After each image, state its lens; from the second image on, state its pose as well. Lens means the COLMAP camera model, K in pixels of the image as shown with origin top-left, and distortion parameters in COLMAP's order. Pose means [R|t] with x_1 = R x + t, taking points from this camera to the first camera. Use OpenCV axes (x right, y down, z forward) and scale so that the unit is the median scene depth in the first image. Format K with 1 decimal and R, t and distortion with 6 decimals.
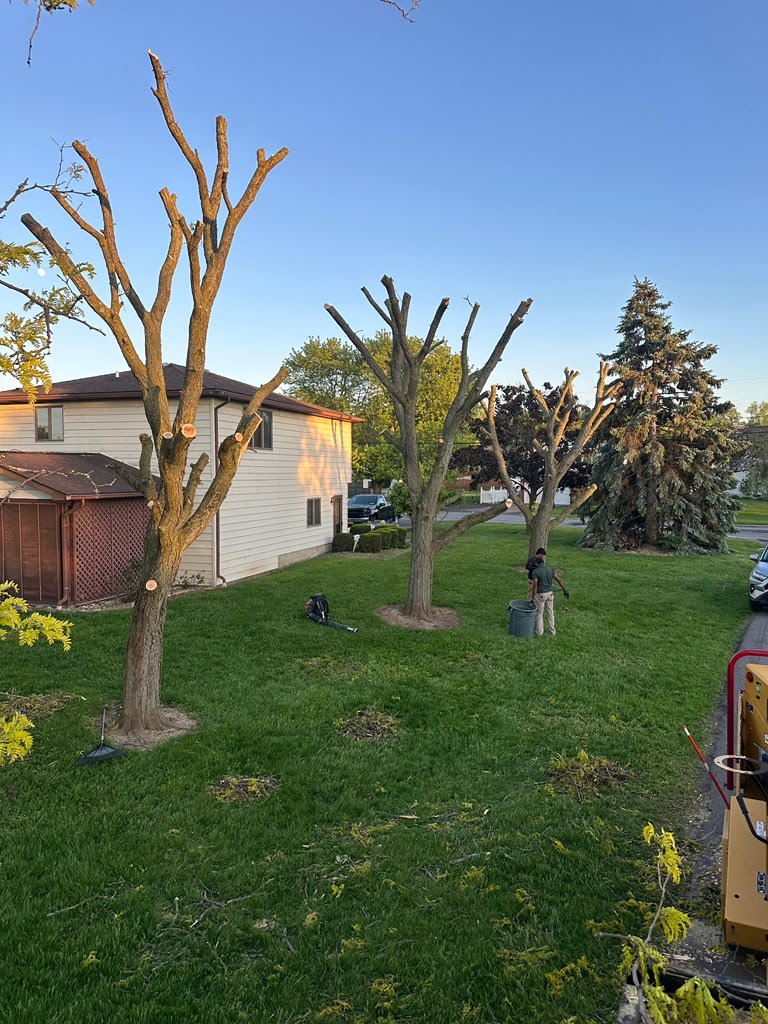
lens RADIAL K [[731.5, 0, 387.3], [0, 731.5, 529.3], [0, 0, 1]] dist [0.128912, -0.255913]
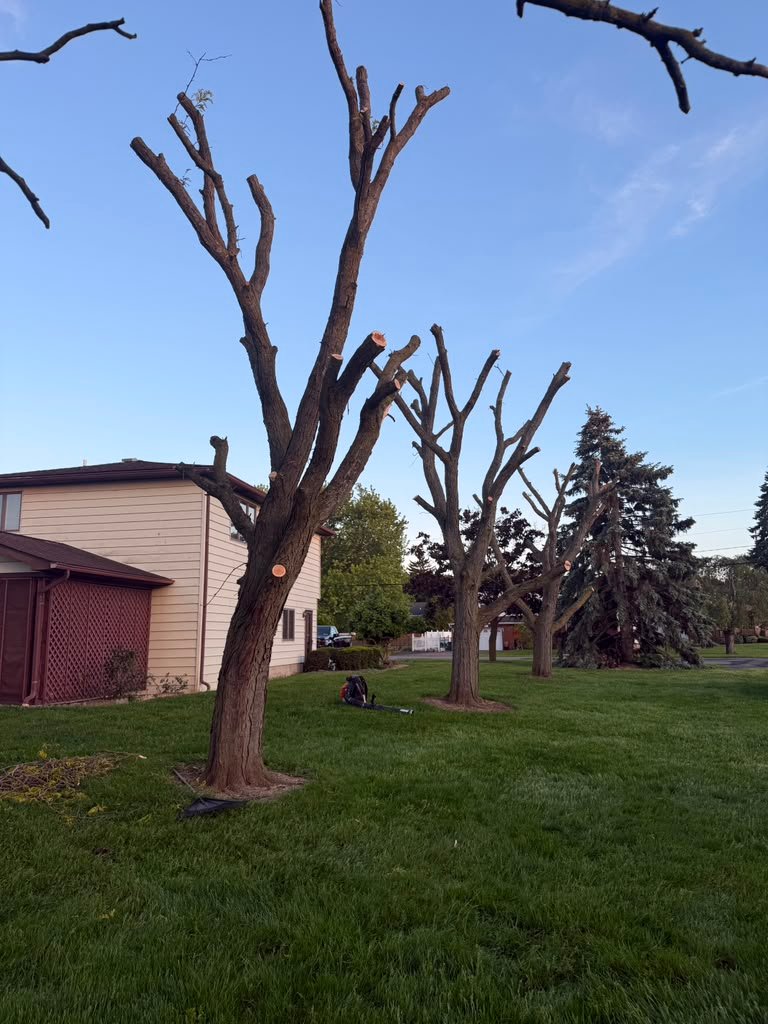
lens RADIAL K [[731.5, 0, 387.3], [0, 731.5, 529.3], [0, 0, 1]] dist [0.128912, -0.255913]
pose [[0.989268, 0.006613, 0.145962, -0.108650], [0.027647, 0.972457, -0.231437, 0.072473], [-0.143472, 0.232989, 0.961838, 0.082487]]
